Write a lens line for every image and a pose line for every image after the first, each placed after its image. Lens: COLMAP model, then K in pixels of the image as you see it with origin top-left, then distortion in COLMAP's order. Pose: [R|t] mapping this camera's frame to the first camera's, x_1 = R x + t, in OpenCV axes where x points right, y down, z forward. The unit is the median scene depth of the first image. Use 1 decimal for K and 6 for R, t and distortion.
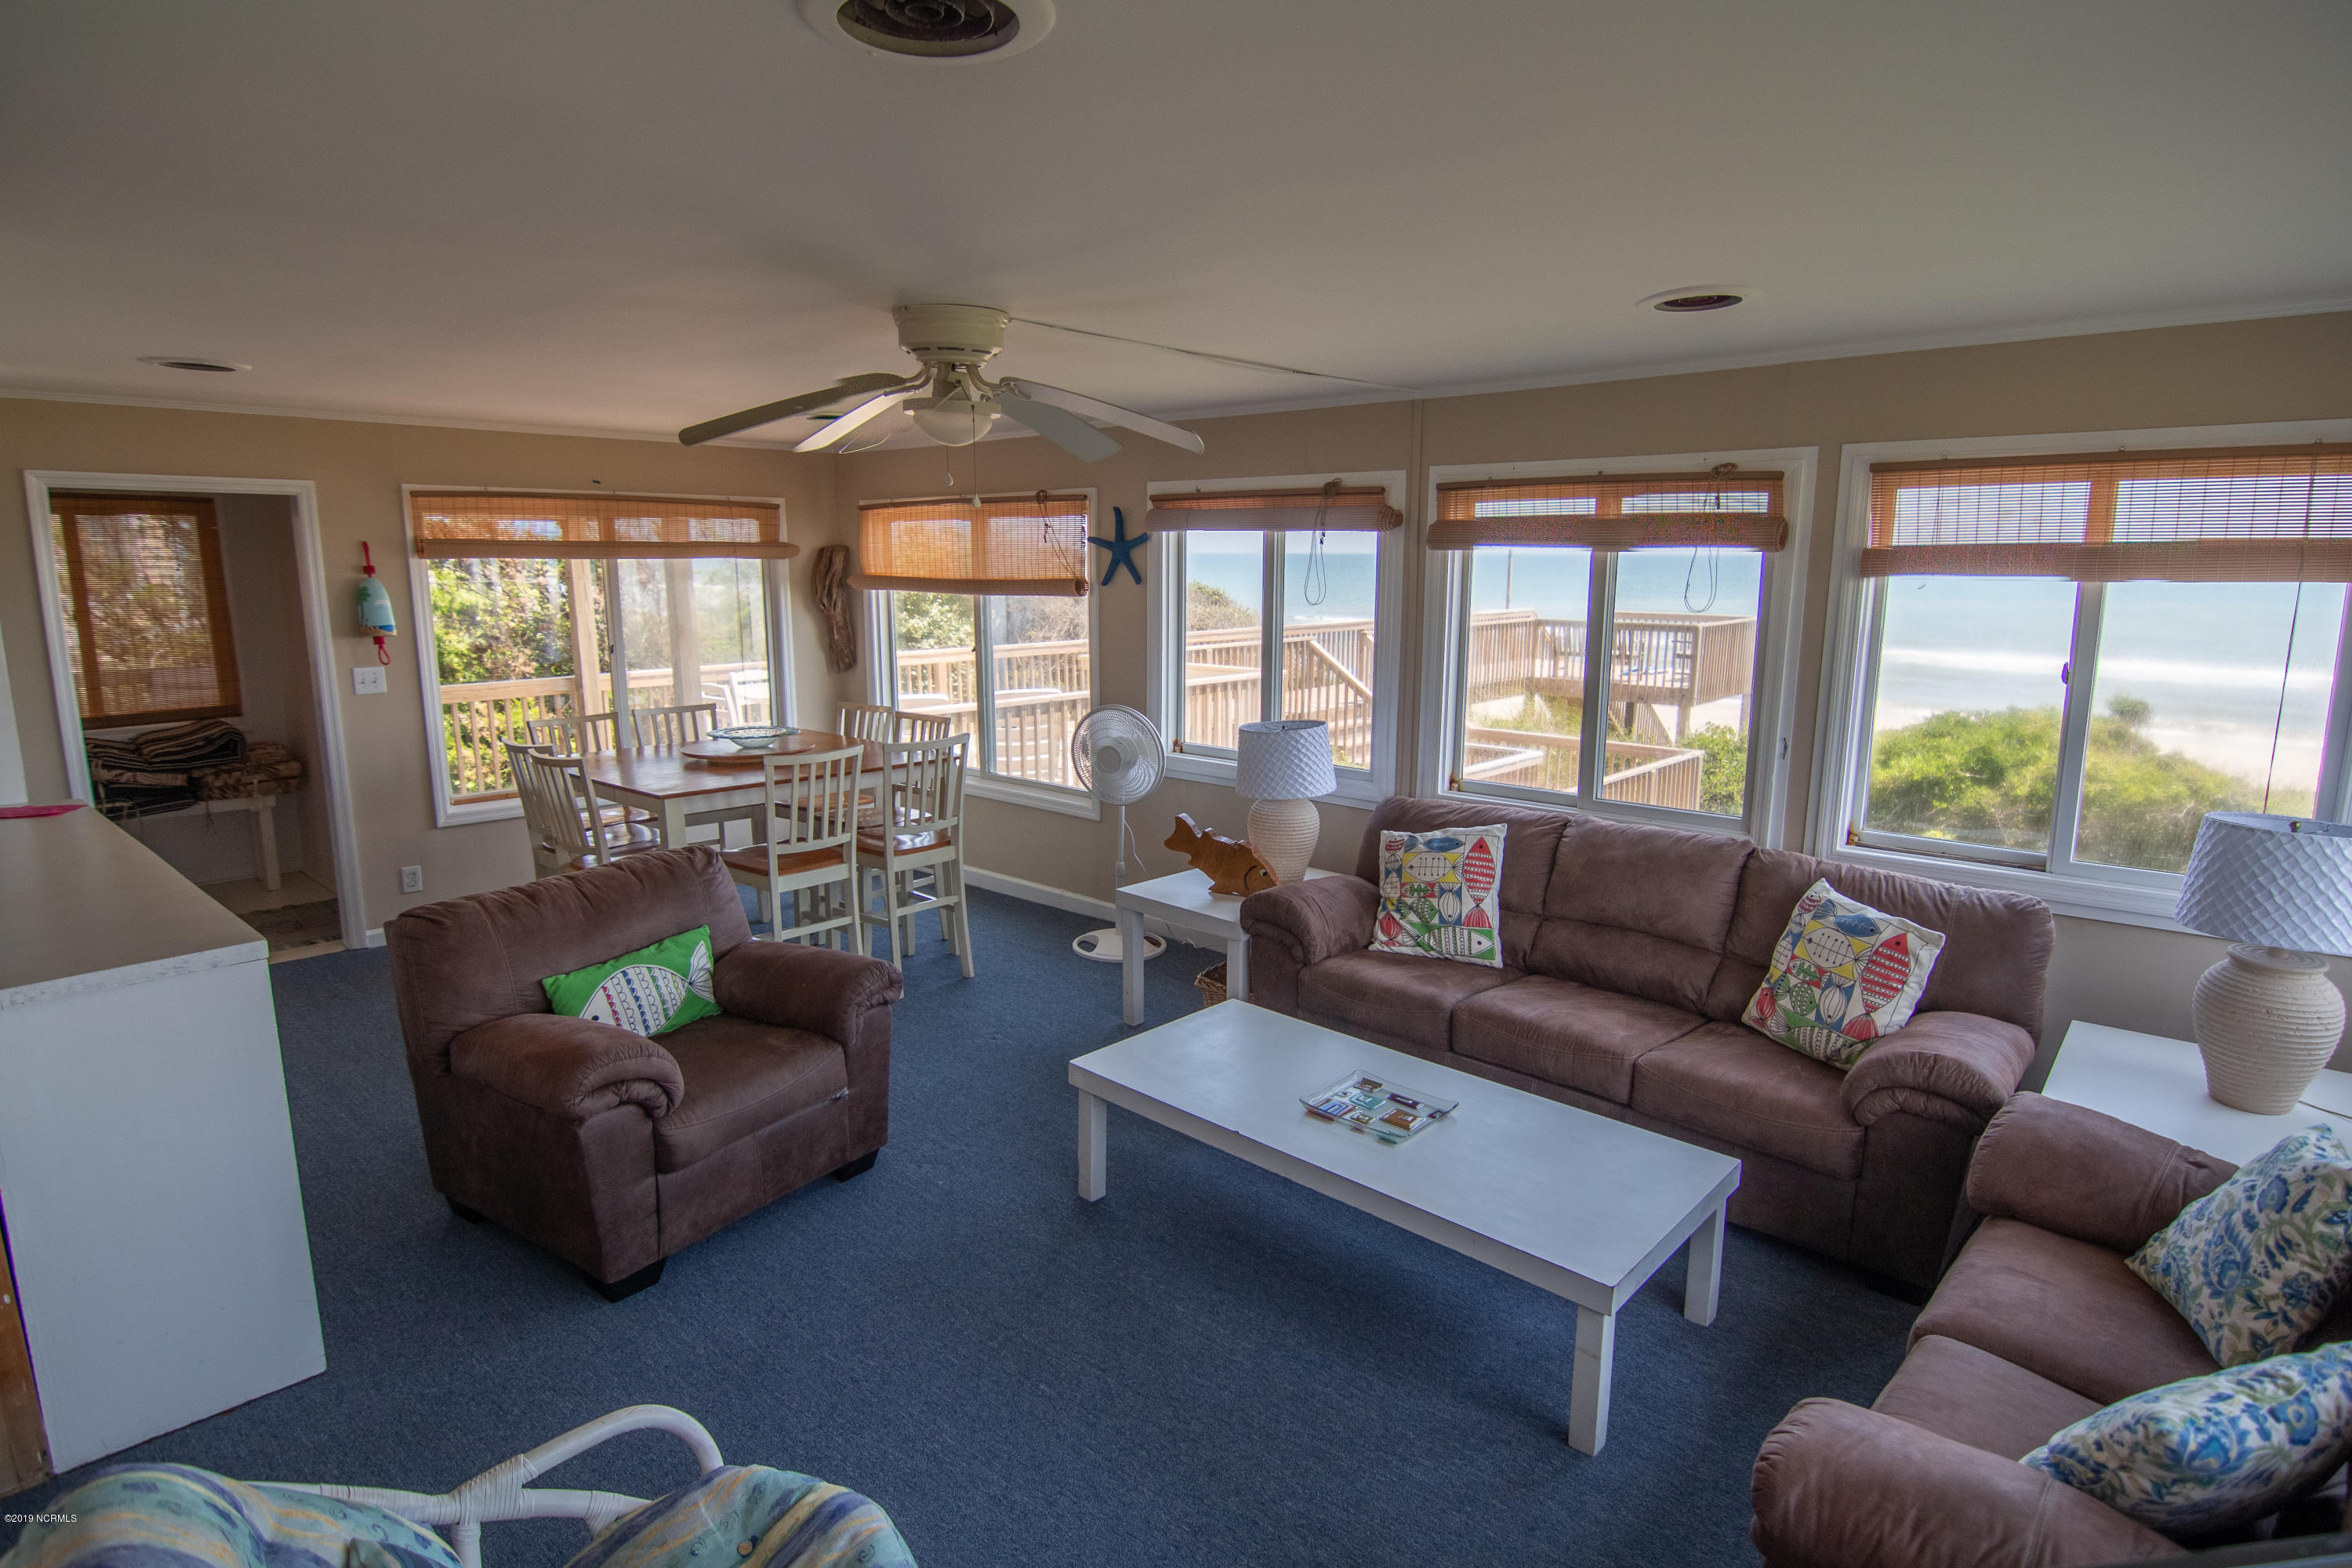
lens RADIAL K [[1218.5, 0, 1188.1], [0, 1218.5, 771.0], [0, 0, 1]] dist [-0.014103, -0.003775]
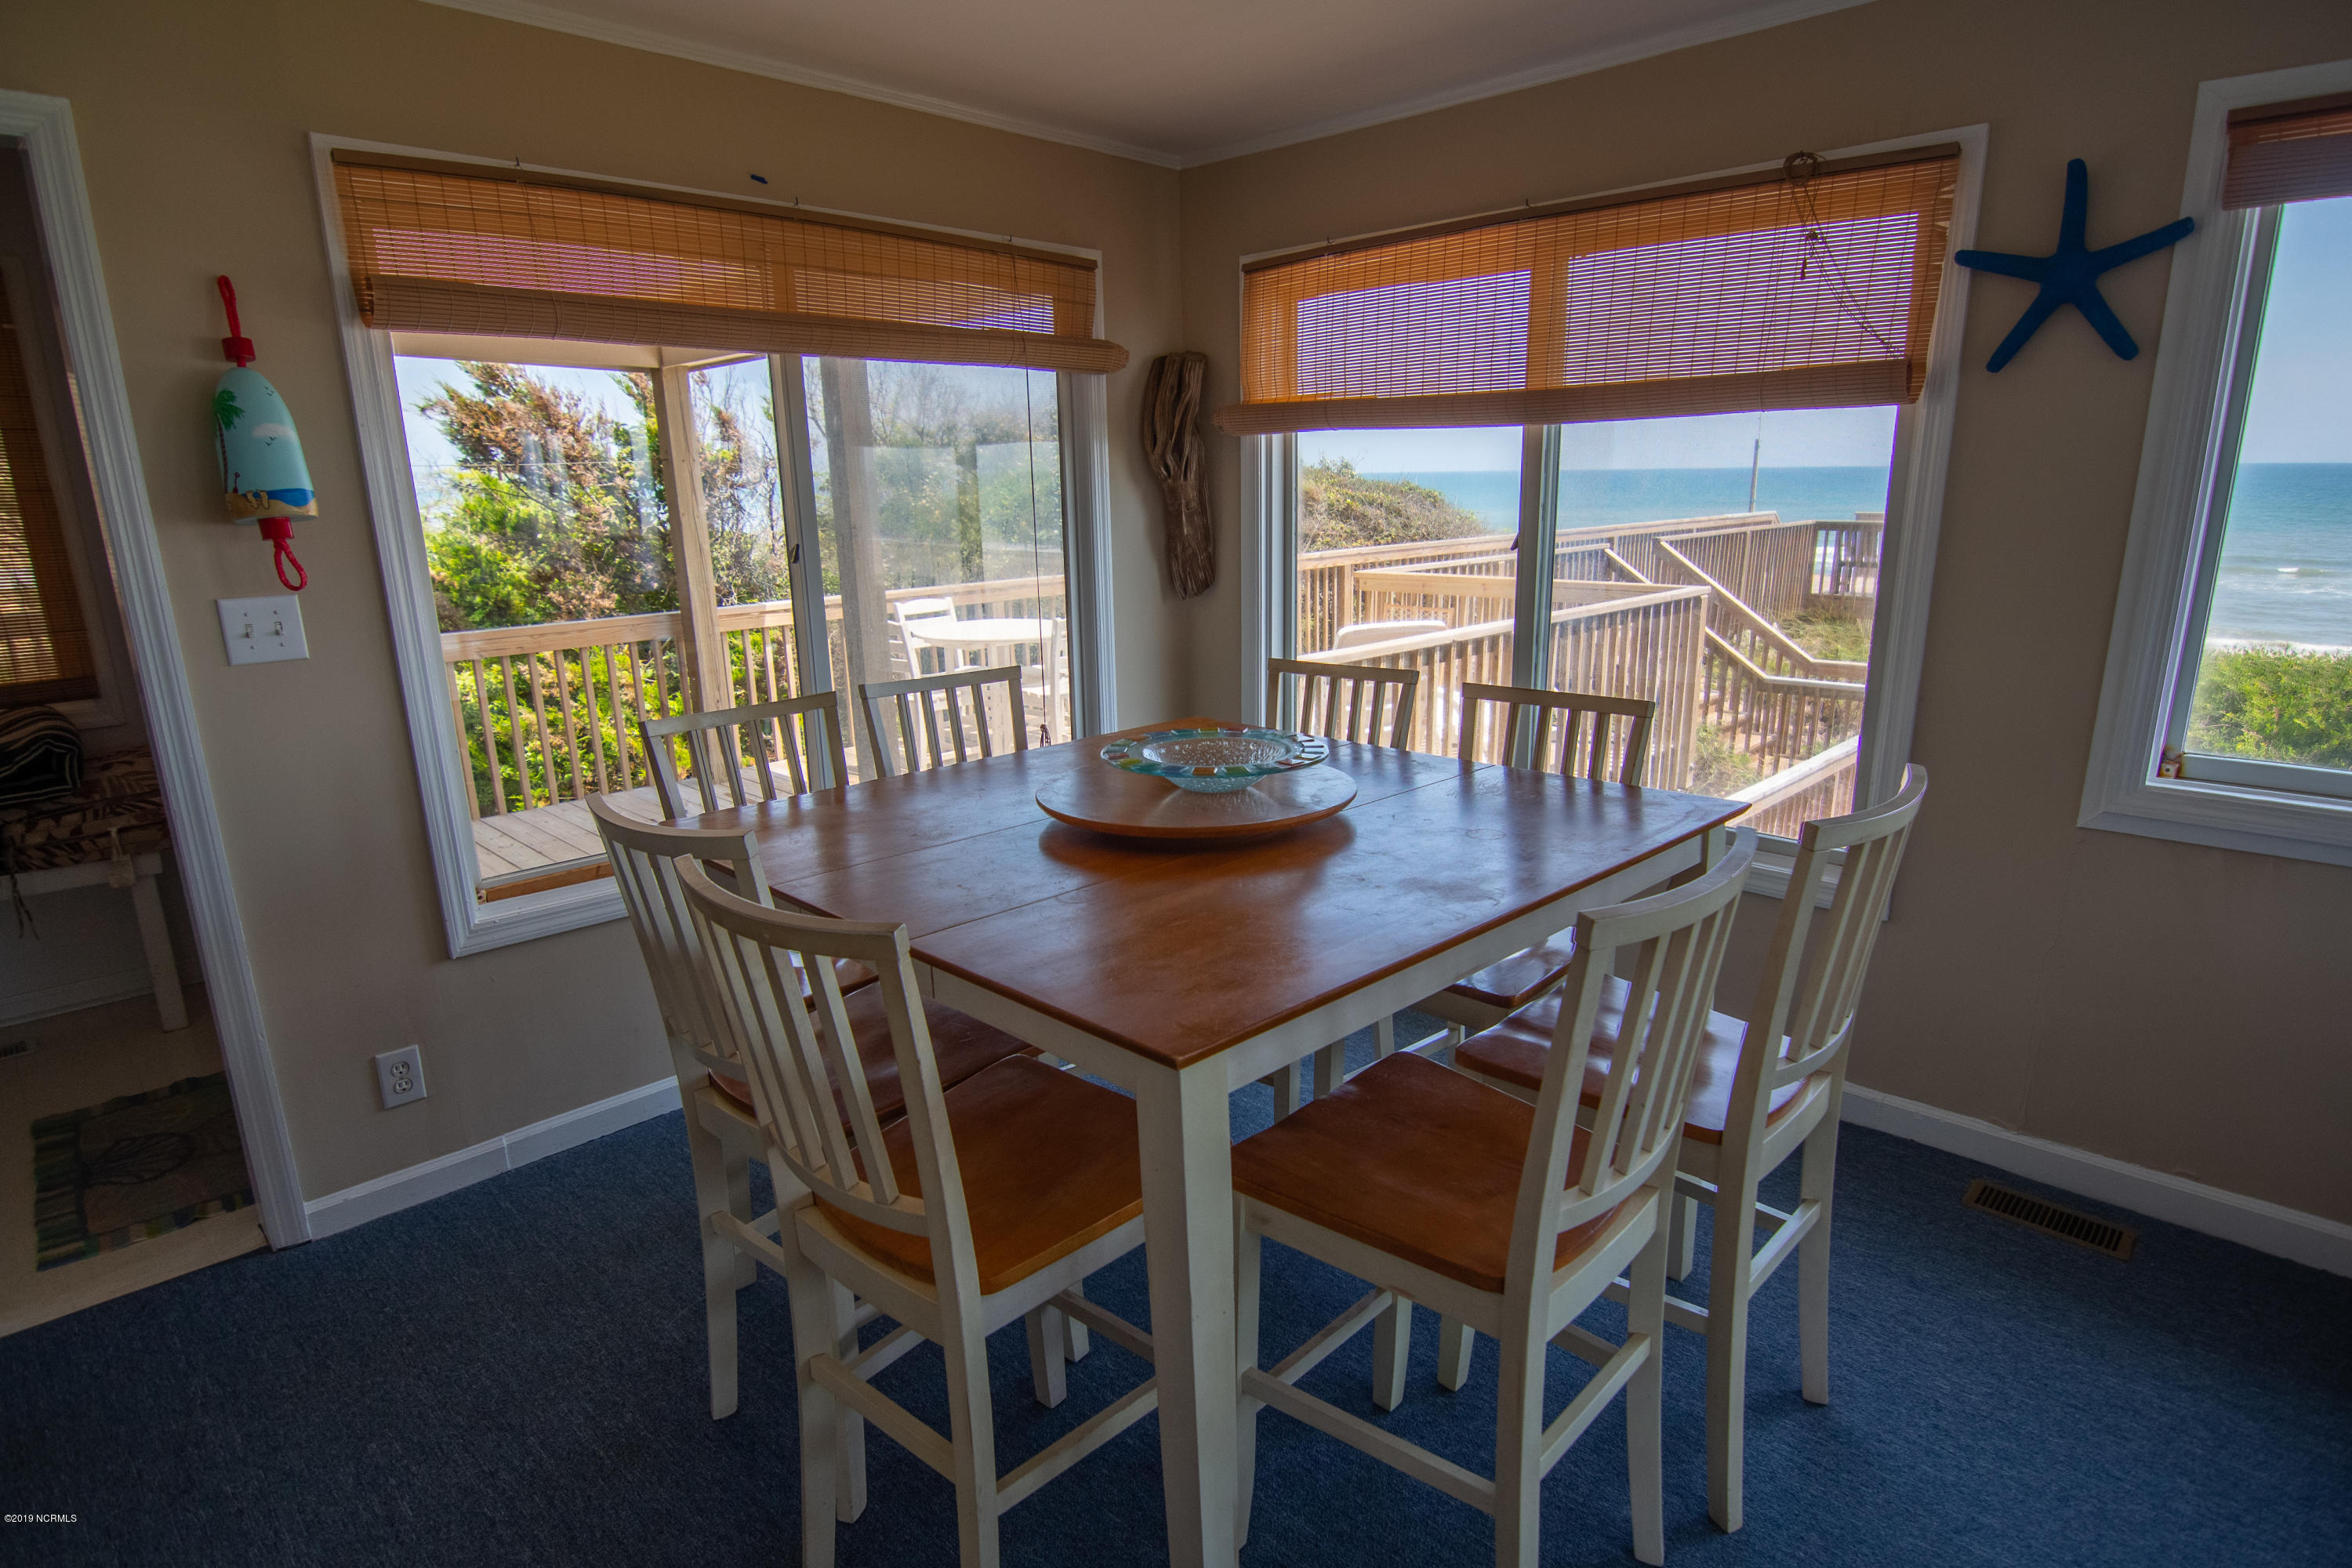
lens RADIAL K [[1218.5, 0, 1187.3], [0, 1218.5, 780.7], [0, 0, 1]] dist [-0.014103, -0.003775]
pose [[0.998700, -0.009296, -0.050126, -0.295965], [0.012723, 0.997570, 0.068493, -0.041168], [0.049368, -0.069042, 0.996392, 0.520331]]
